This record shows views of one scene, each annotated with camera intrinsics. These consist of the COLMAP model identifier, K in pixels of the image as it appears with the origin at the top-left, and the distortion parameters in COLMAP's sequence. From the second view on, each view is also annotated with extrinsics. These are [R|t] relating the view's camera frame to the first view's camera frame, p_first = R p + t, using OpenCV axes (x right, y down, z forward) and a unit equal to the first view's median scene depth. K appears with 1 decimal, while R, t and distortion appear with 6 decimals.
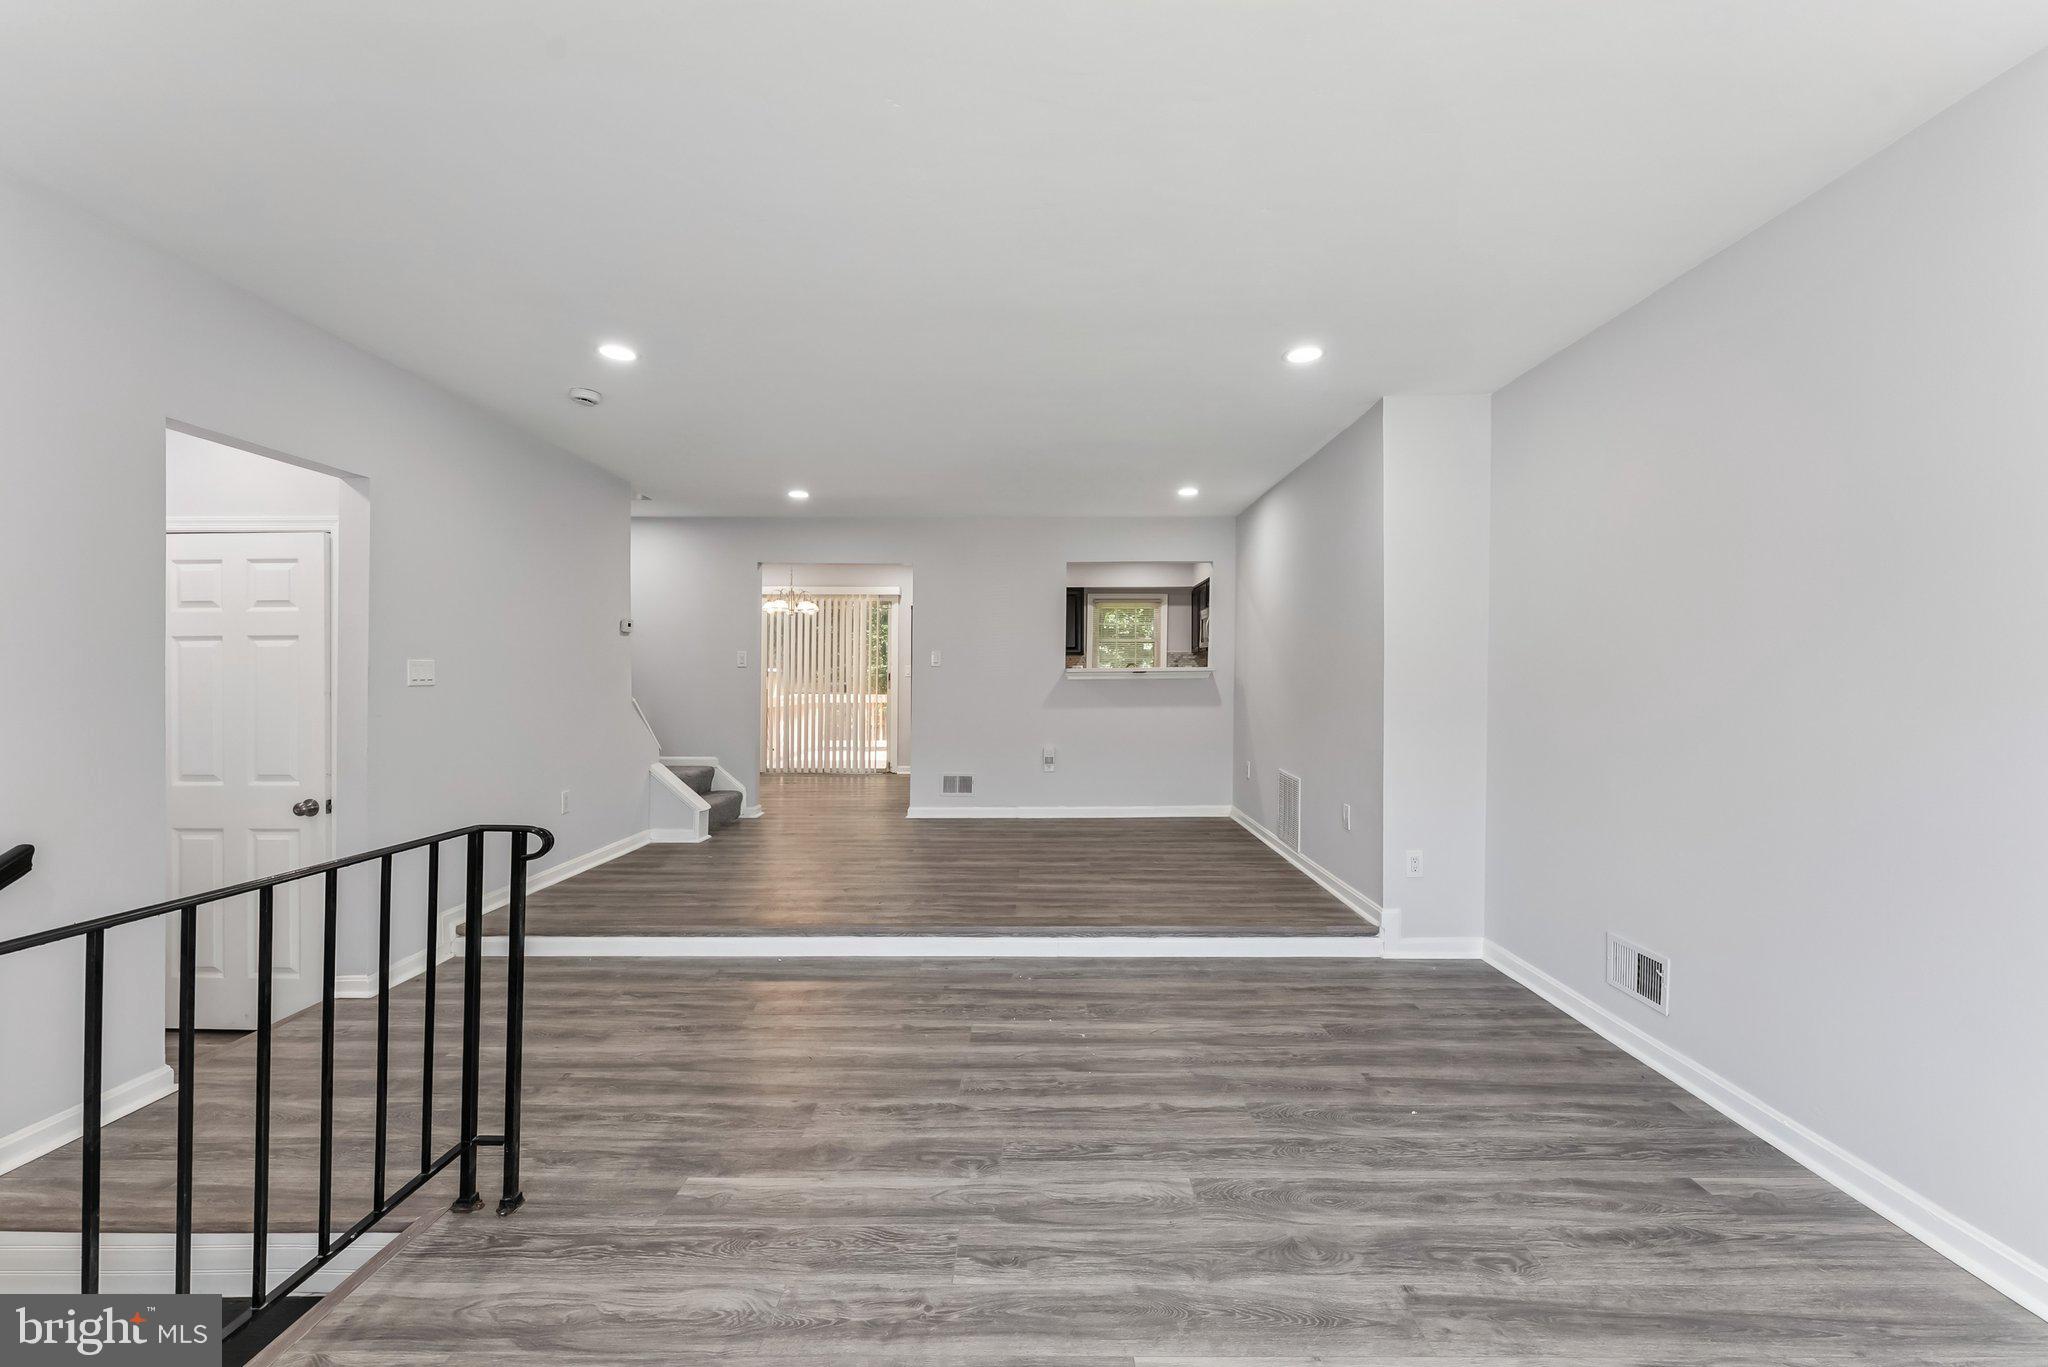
lens RADIAL K [[848.2, 0, 1024.0], [0, 848.2, 683.5], [0, 0, 1]] dist [0.020353, -0.000202]
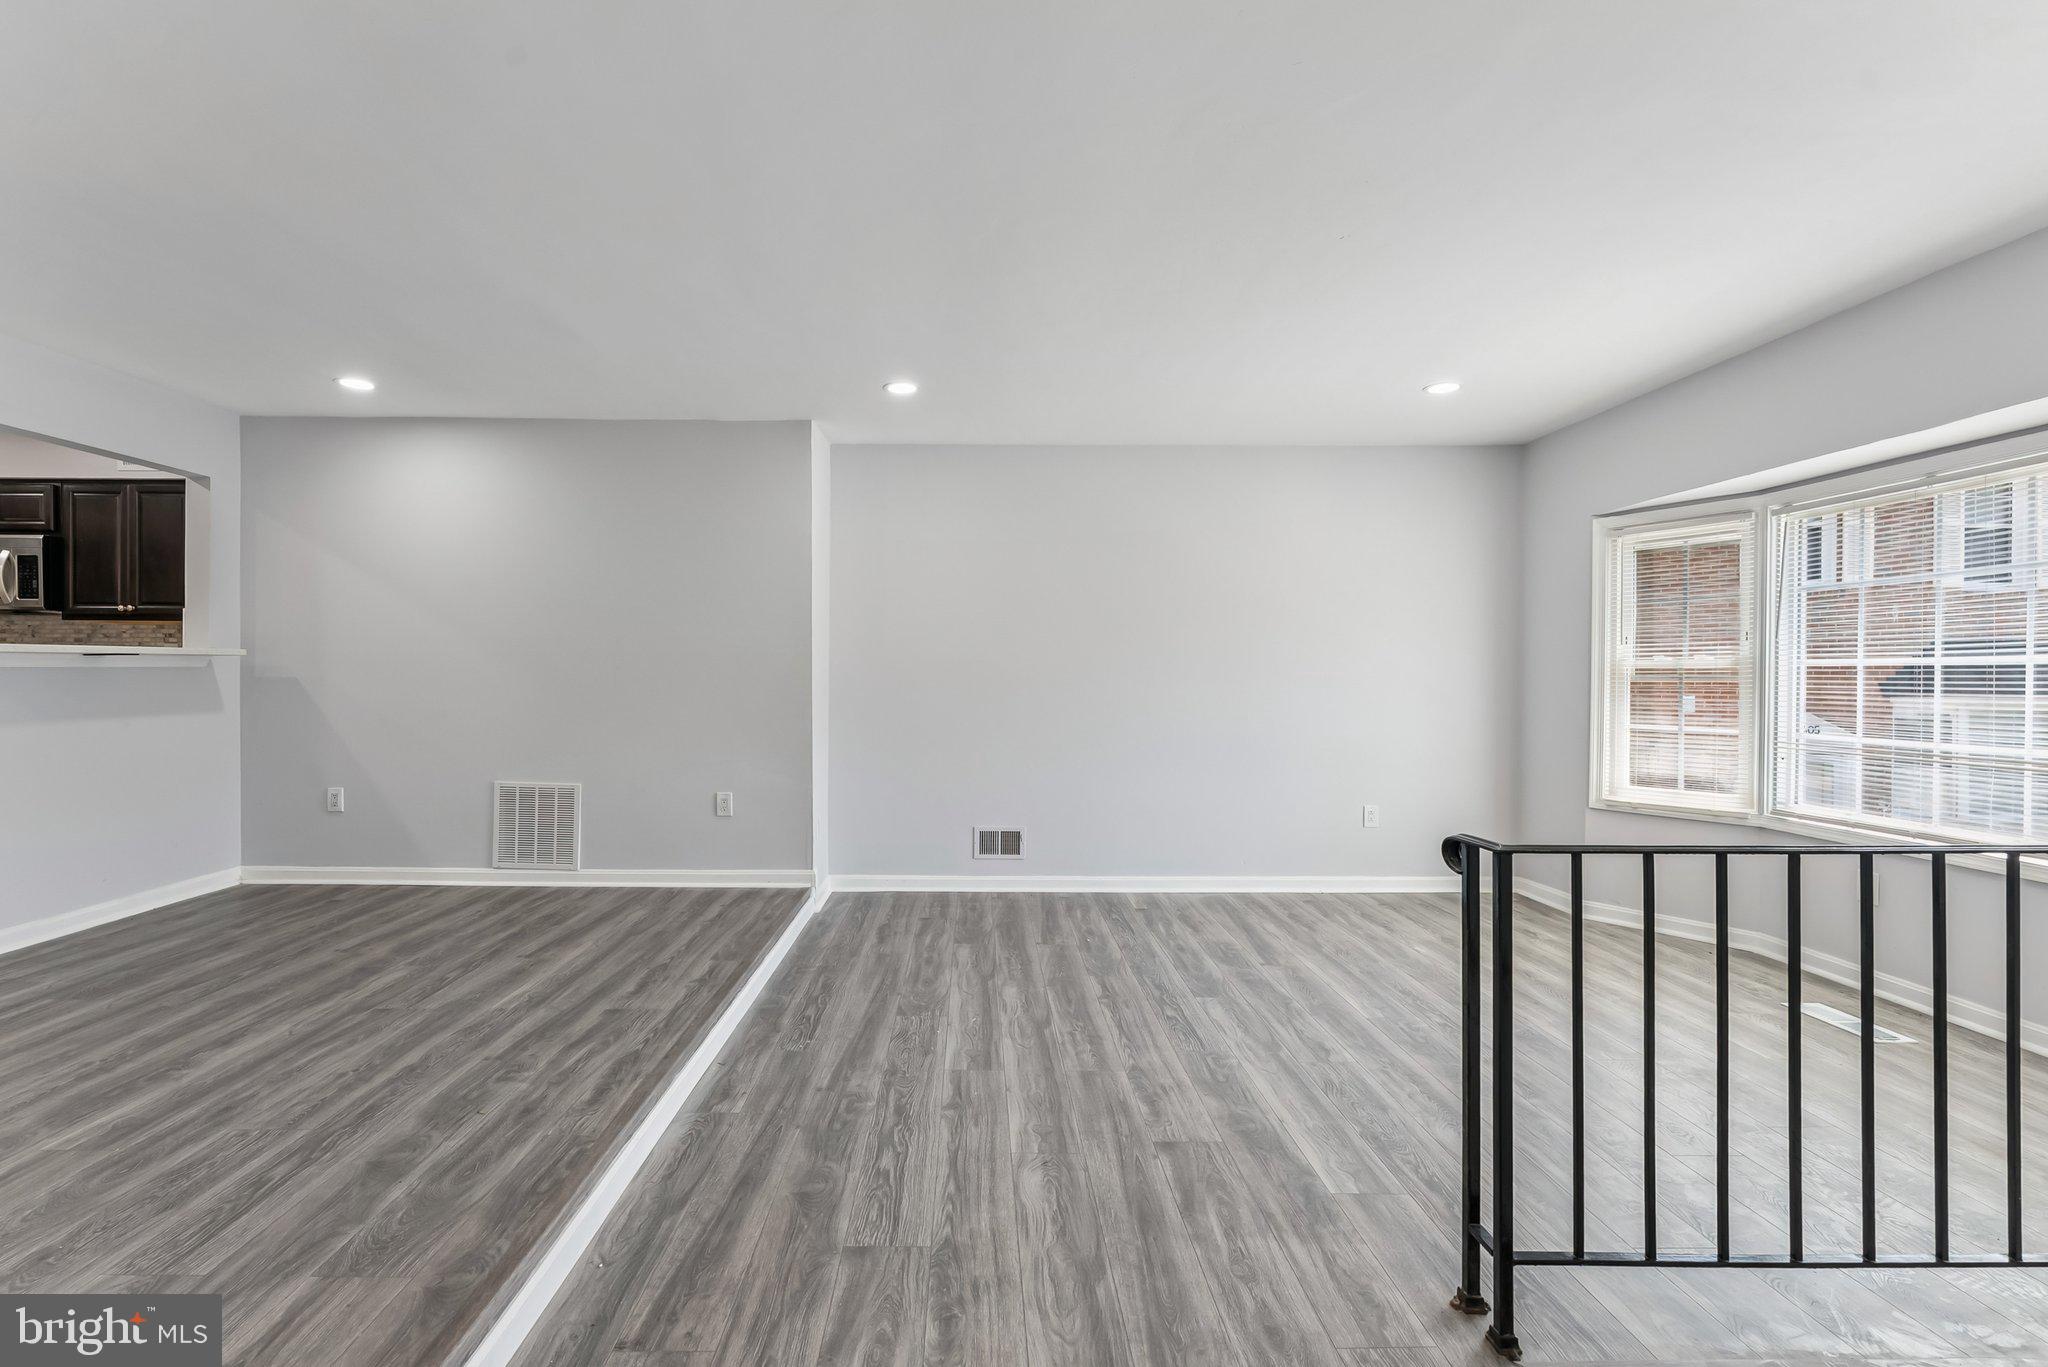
lens RADIAL K [[750.6, 0, 1024.0], [0, 750.6, 683.5], [0, 0, 1]] dist [0.000368, 0.000109]
pose [[0.022969, -0.001287, 0.999735, -1.039297], [-0.000521, 0.999999, 0.001299, -0.010515], [-0.999736, -0.000551, 0.022968, 1.096068]]
